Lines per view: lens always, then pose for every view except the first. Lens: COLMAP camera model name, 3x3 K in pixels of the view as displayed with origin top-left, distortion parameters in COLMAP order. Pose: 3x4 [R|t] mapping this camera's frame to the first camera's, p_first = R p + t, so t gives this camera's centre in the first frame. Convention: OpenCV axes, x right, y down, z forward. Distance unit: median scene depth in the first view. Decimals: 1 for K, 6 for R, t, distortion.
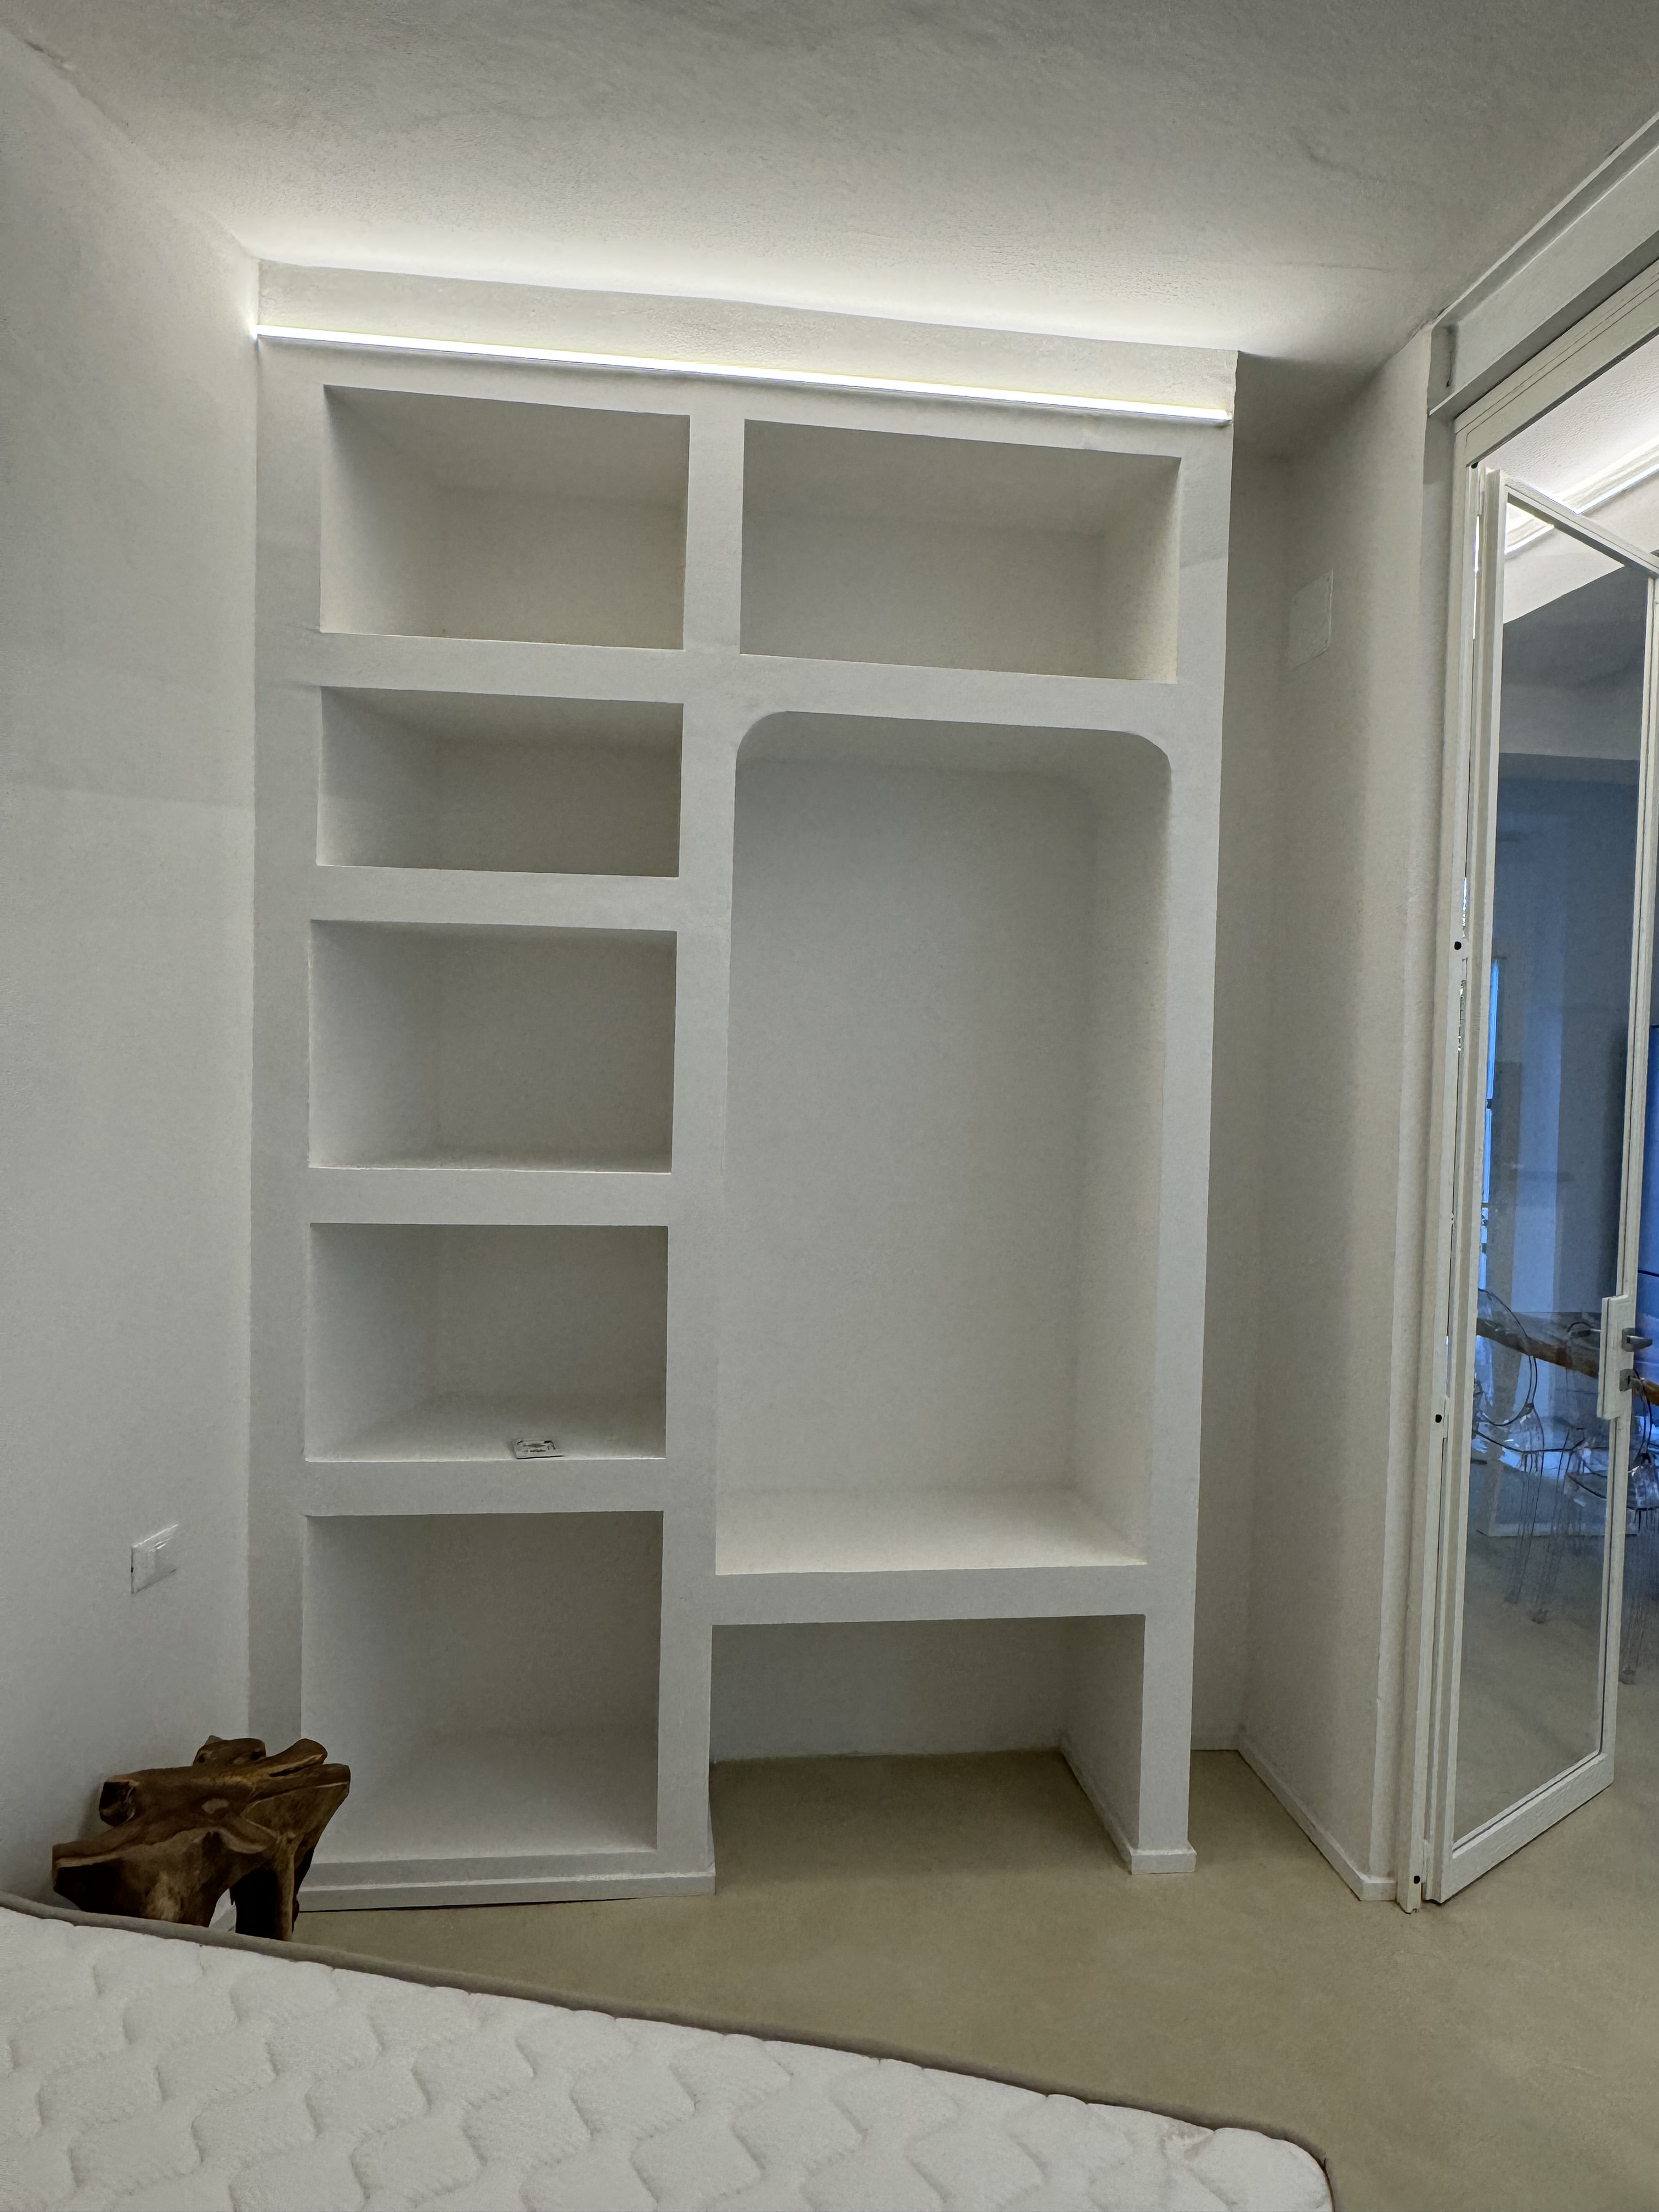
lens RADIAL K [[1473.0, 0, 829.5], [0, 1473.0, 1106.0], [0, 0, 1]] dist [-0.004046, -0.000318]
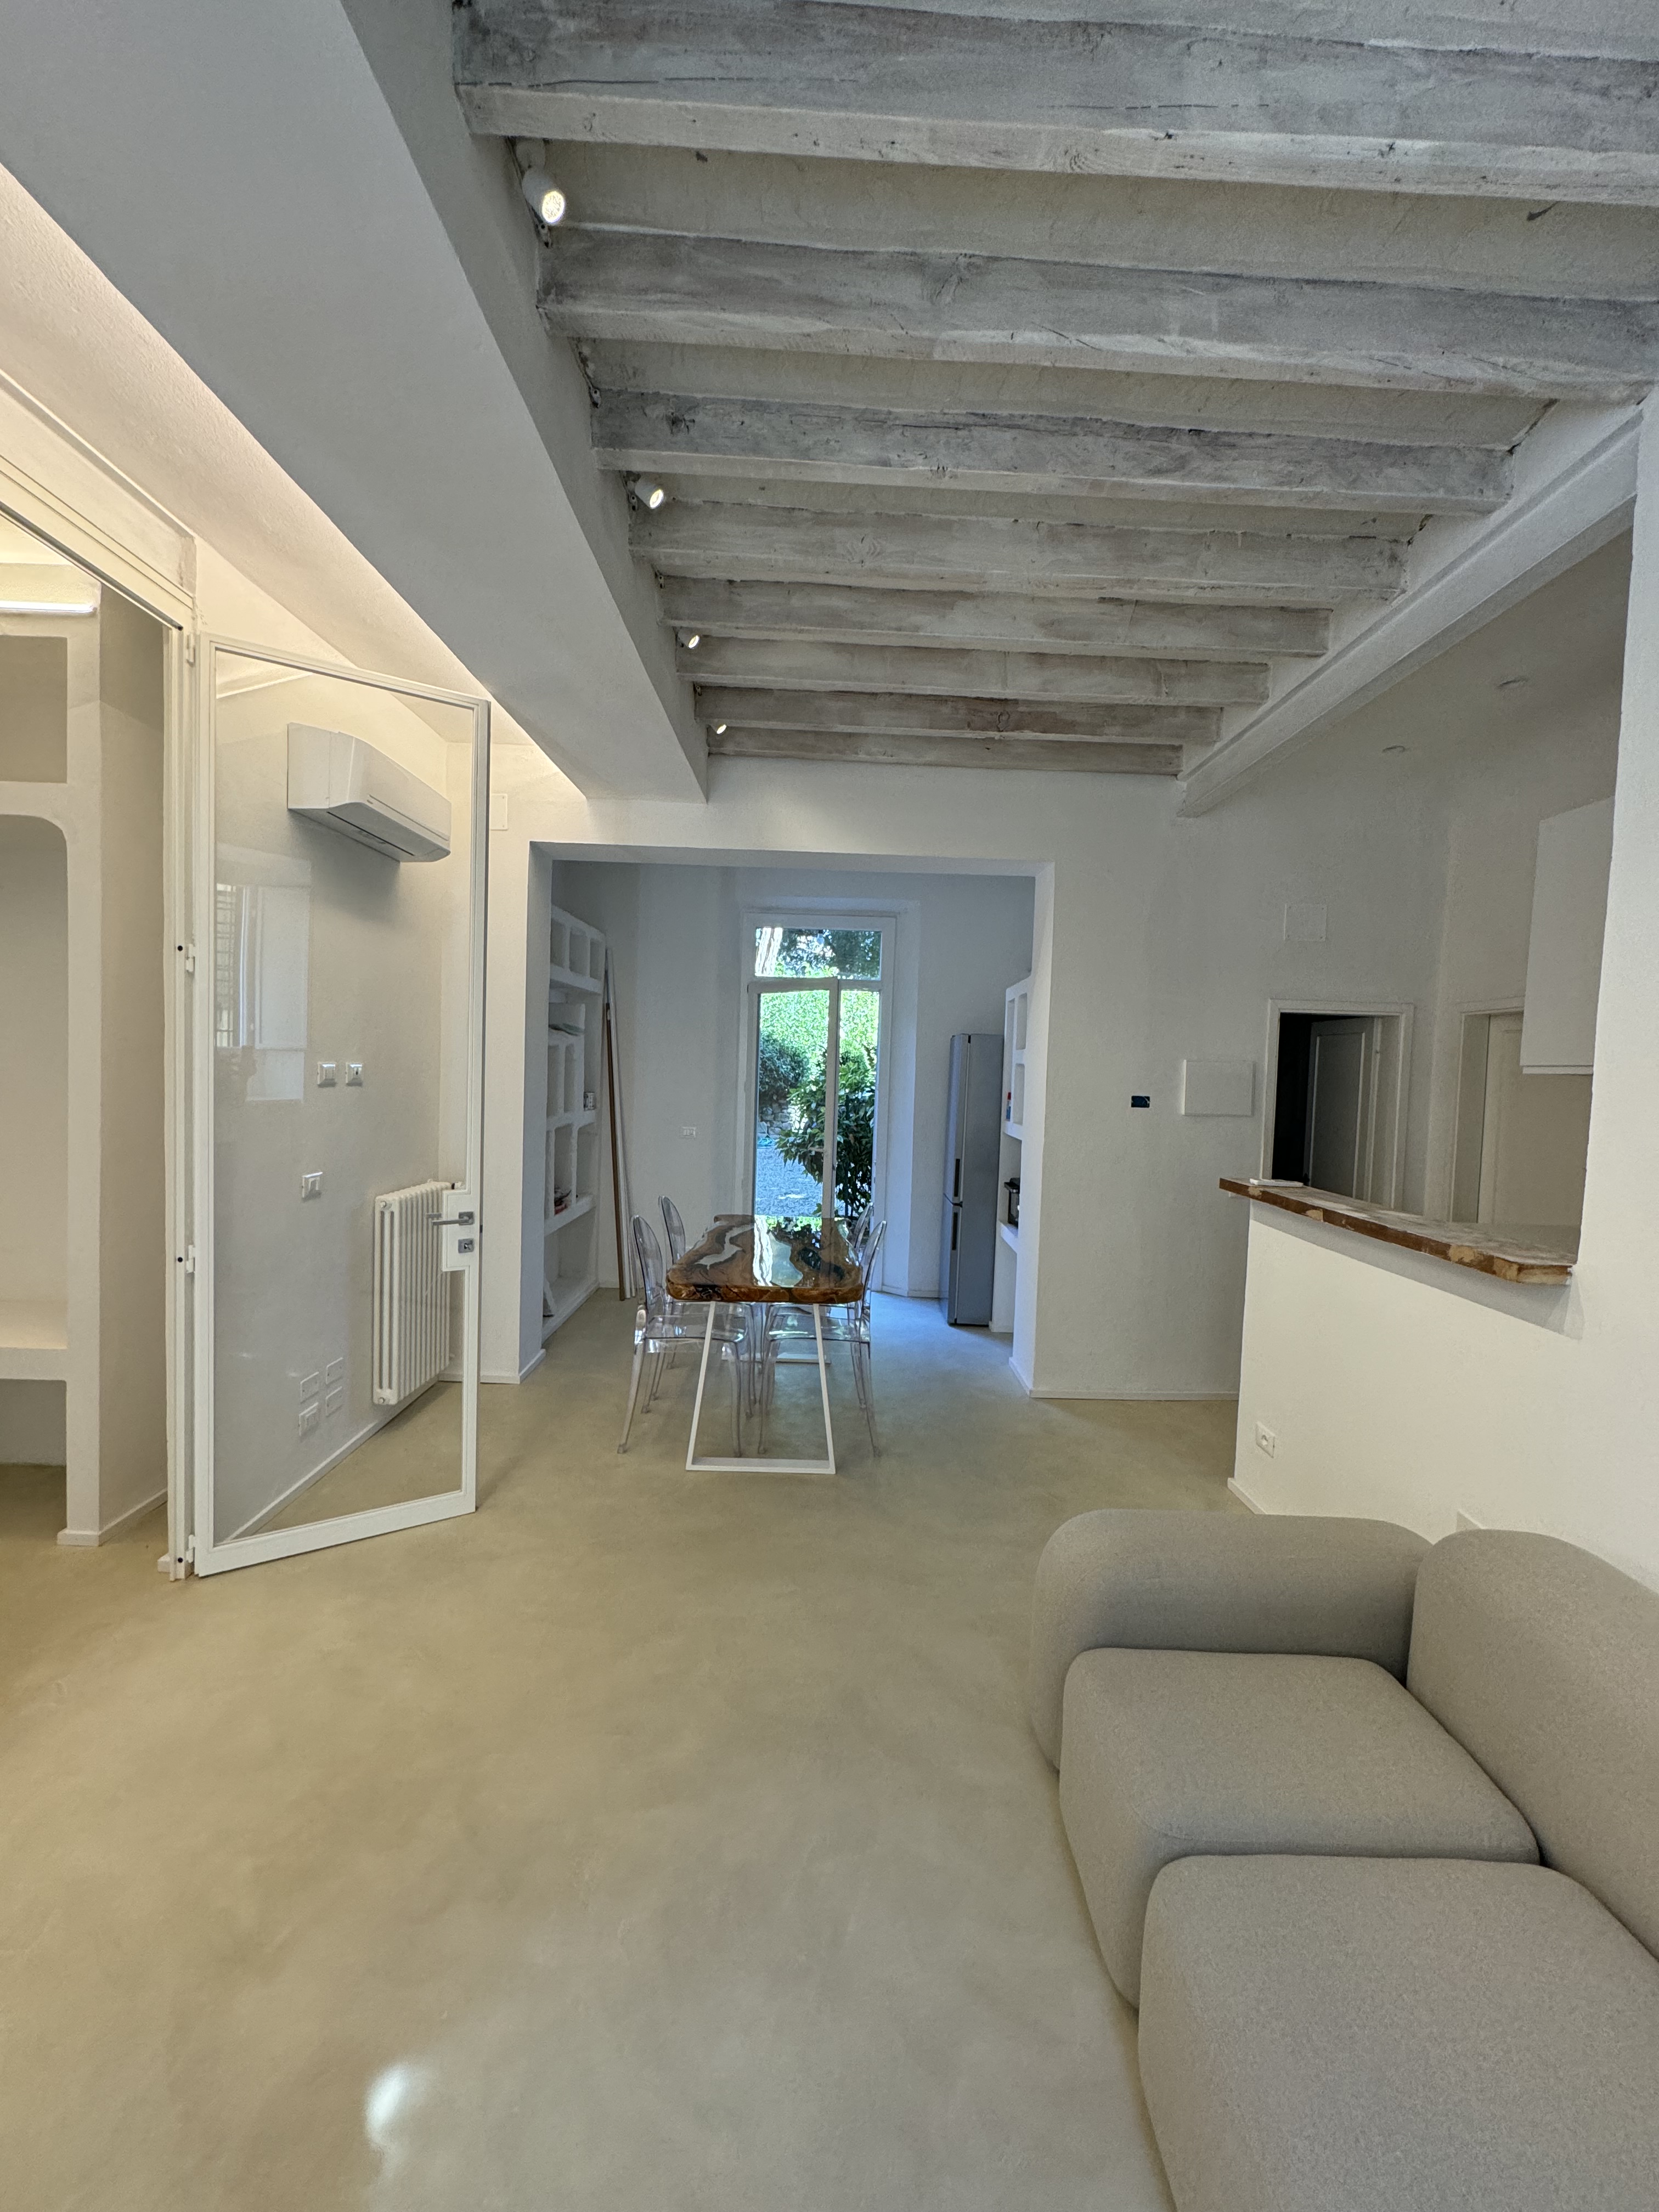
lens RADIAL K [[886.2, 0, 829.5], [0, 886.2, 1106.0], [0, 0, 1]] dist [0.002031, 0.000026]
pose [[0.994637, 0.010246, -0.102918, 1.119618], [-0.008730, 0.999847, 0.015174, 0.030455], [0.103057, -0.014194, 0.994574, 0.145793]]
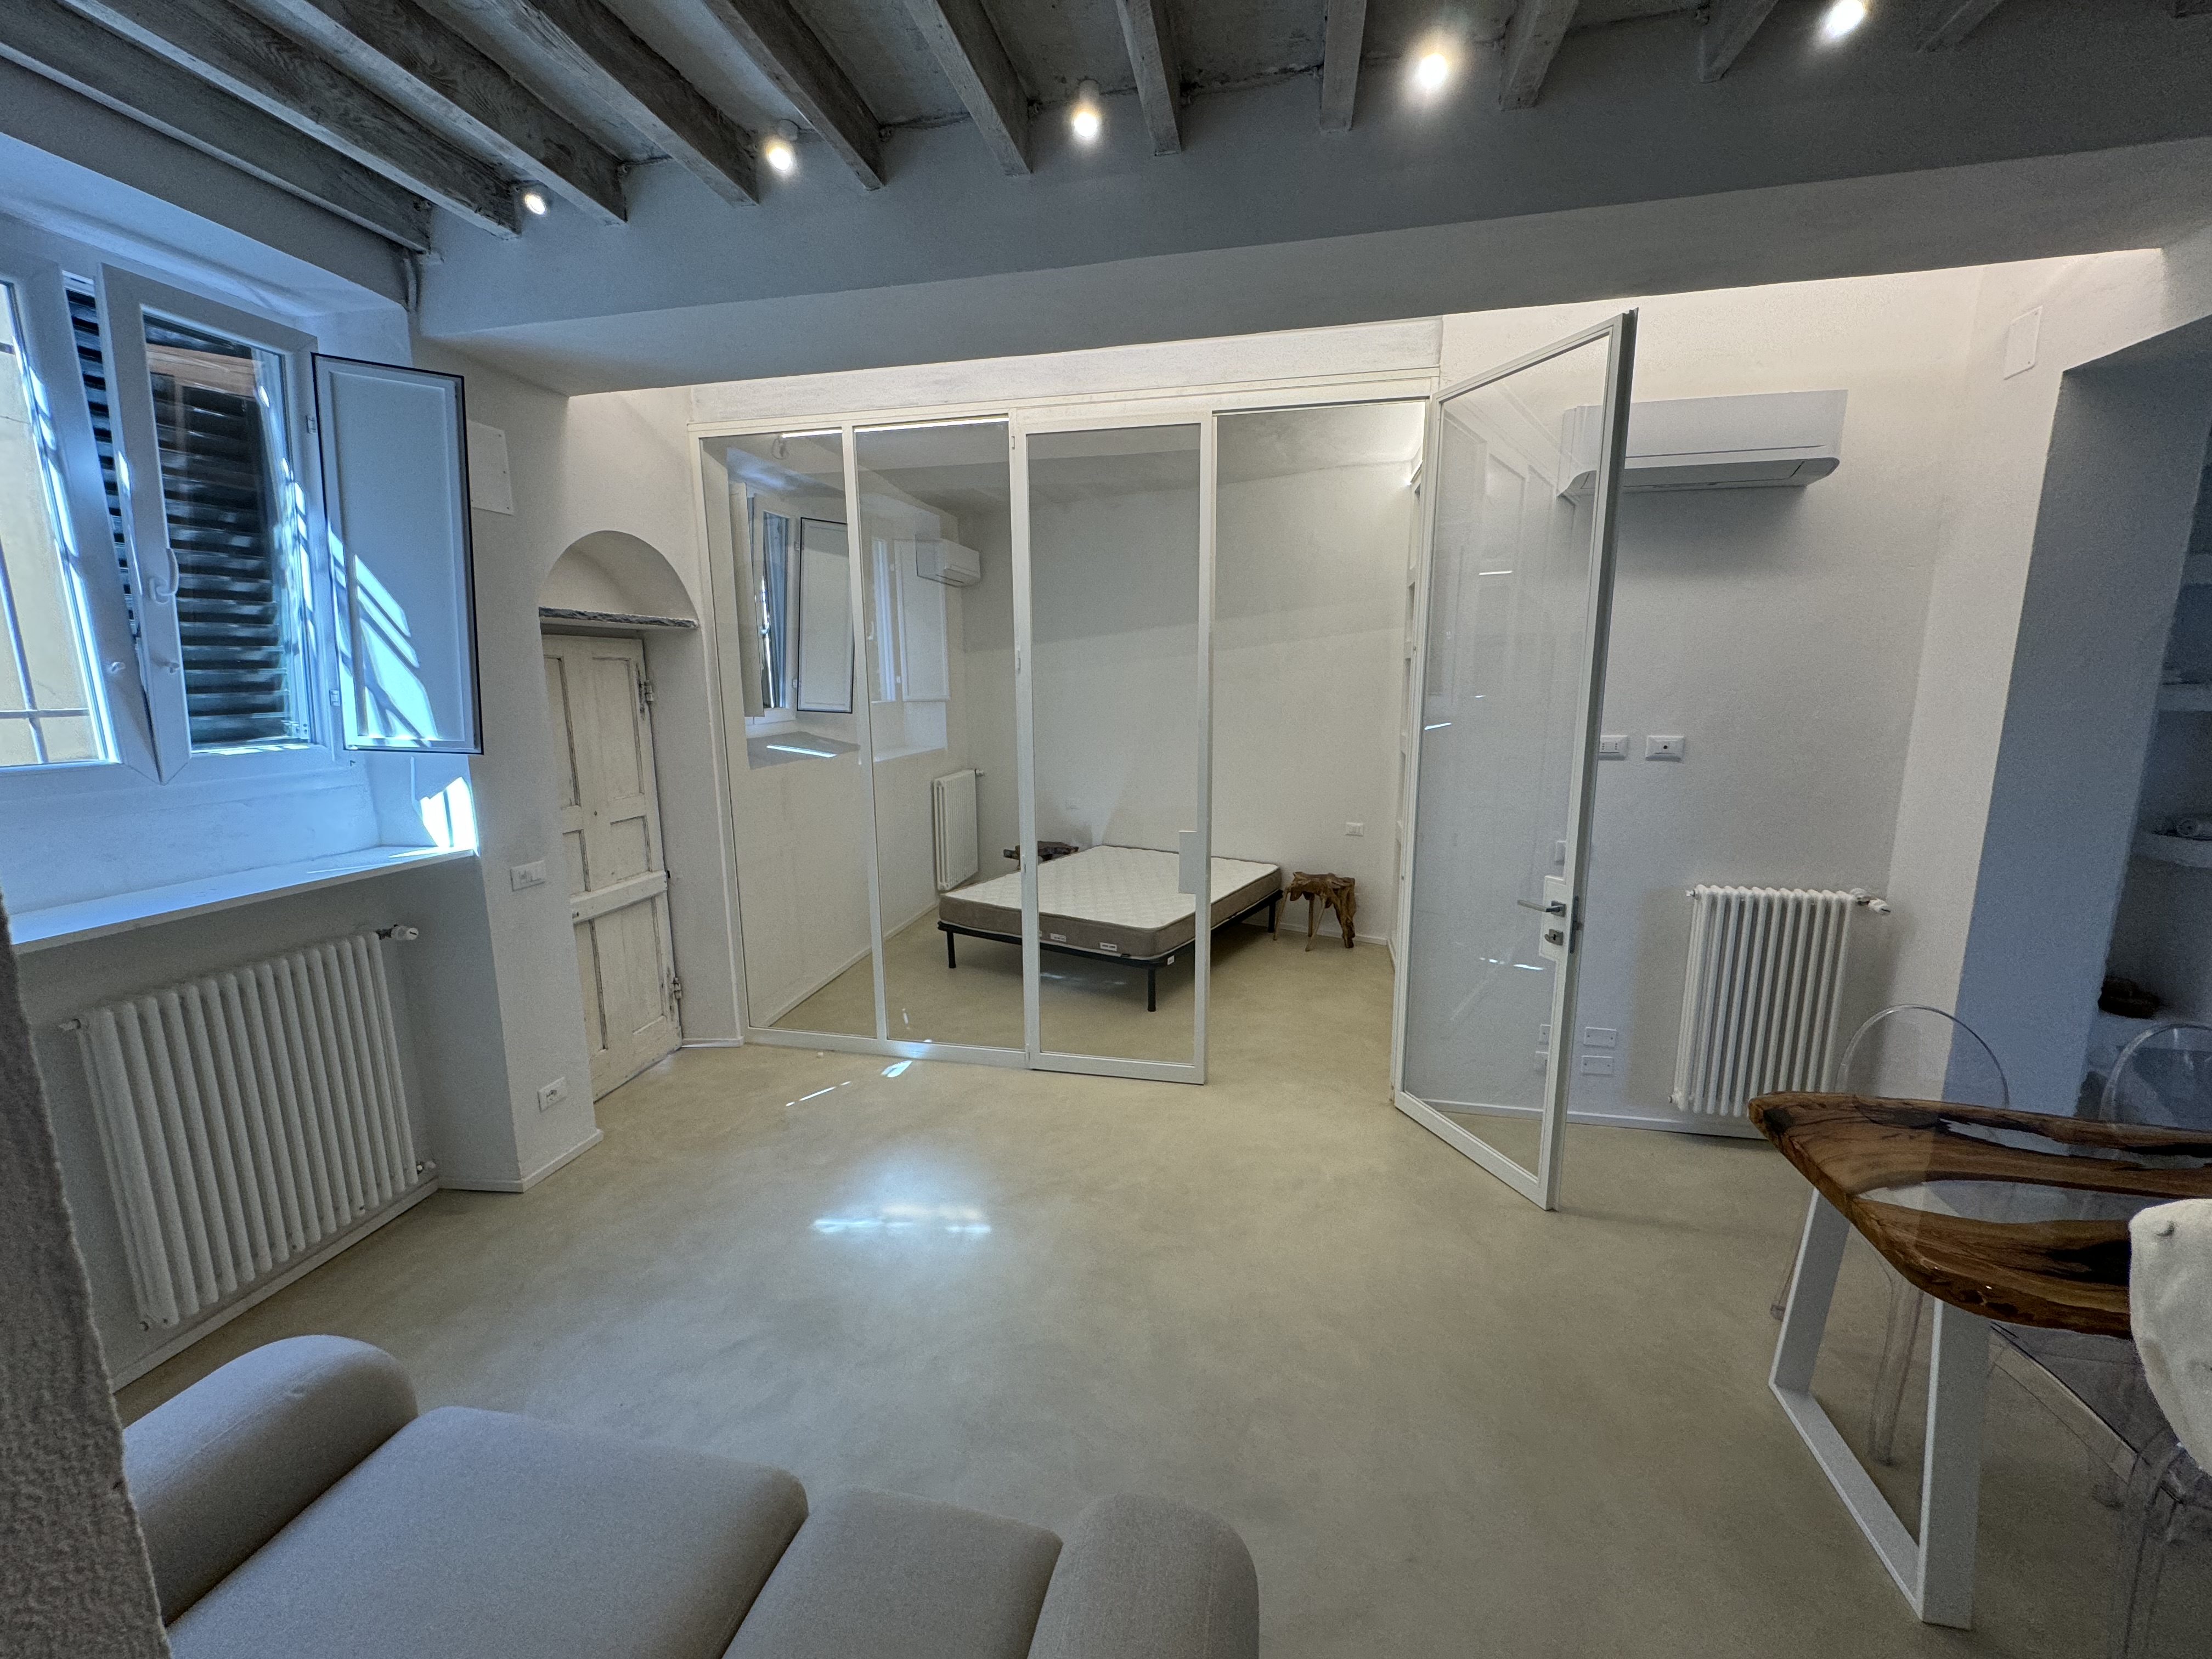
lens RADIAL K [[886.2, 0, 1106.0], [0, 886.2, 829.5], [0, 0, 1]] dist [0.002031, 0.000026]
pose [[-0.324476, 0.142174, -0.935148, 1.642550], [-0.026761, 0.986864, 0.159323, -0.045792], [0.945515, 0.076722, -0.316409, 0.947033]]
